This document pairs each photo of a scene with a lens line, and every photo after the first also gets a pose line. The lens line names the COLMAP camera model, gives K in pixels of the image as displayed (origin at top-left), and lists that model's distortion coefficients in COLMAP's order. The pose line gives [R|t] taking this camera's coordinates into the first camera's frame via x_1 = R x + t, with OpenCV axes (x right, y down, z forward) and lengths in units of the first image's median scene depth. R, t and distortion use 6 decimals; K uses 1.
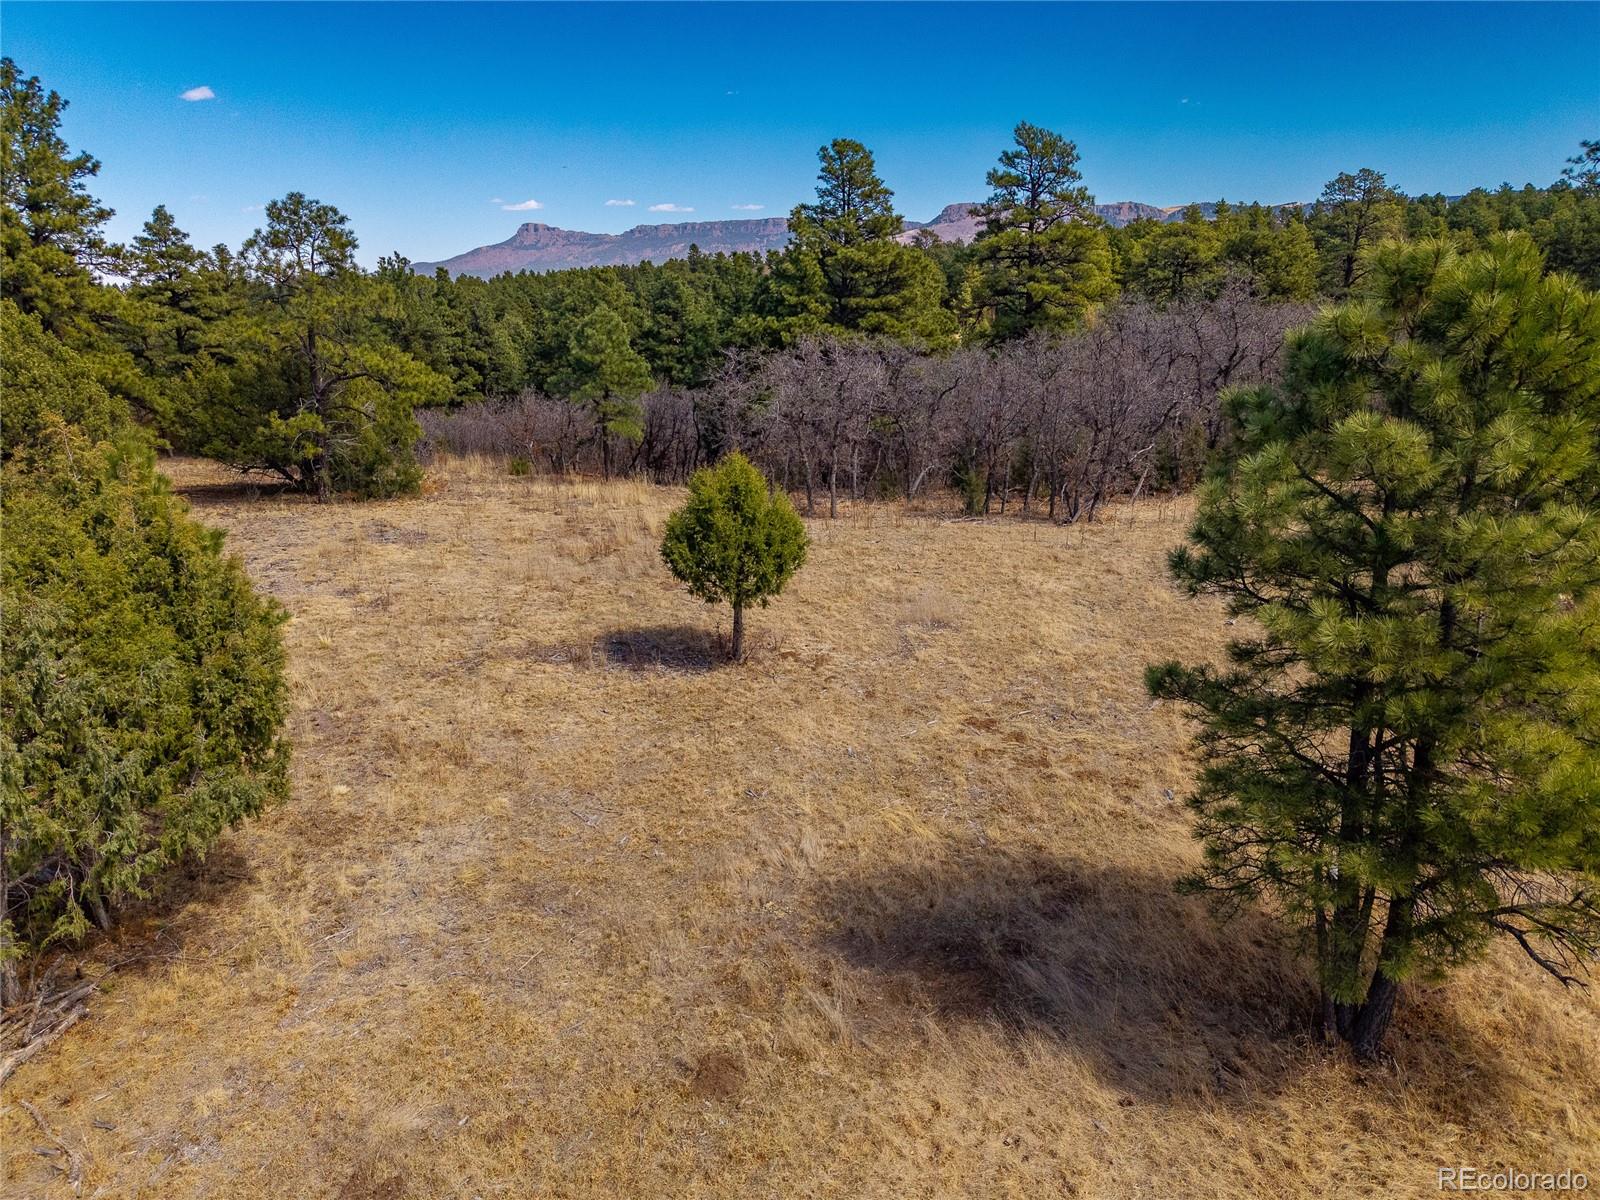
lens RADIAL K [[1080.6, 0, 800.0], [0, 1080.6, 600.0], [0, 0, 1]] dist [0.077166, -0.065603]
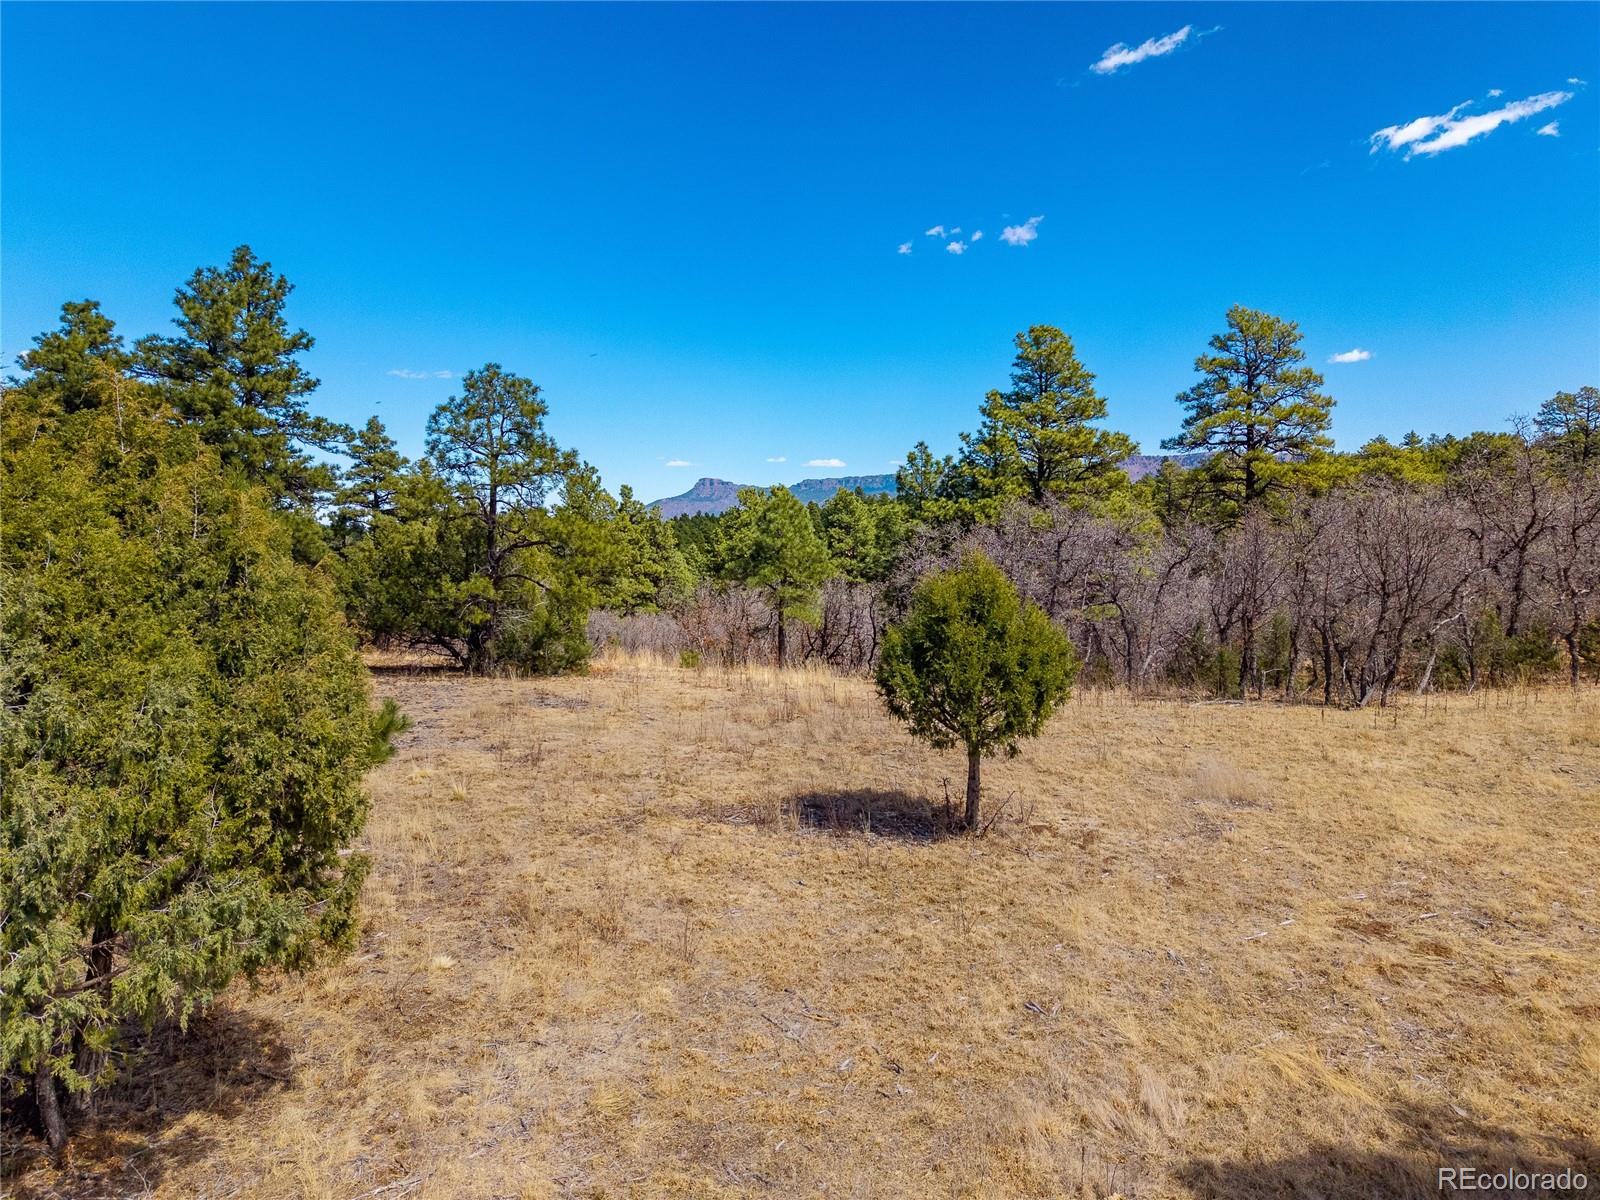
lens RADIAL K [[1084.3, 0, 800.0], [0, 1084.3, 600.0], [0, 0, 1]] dist [0.061177, -0.064040]
pose [[0.989739, 0.008804, -0.142619, -0.074269], [-0.039827, 0.975544, -0.216167, 0.070899], [0.137228, 0.219629, 0.965884, 0.237916]]
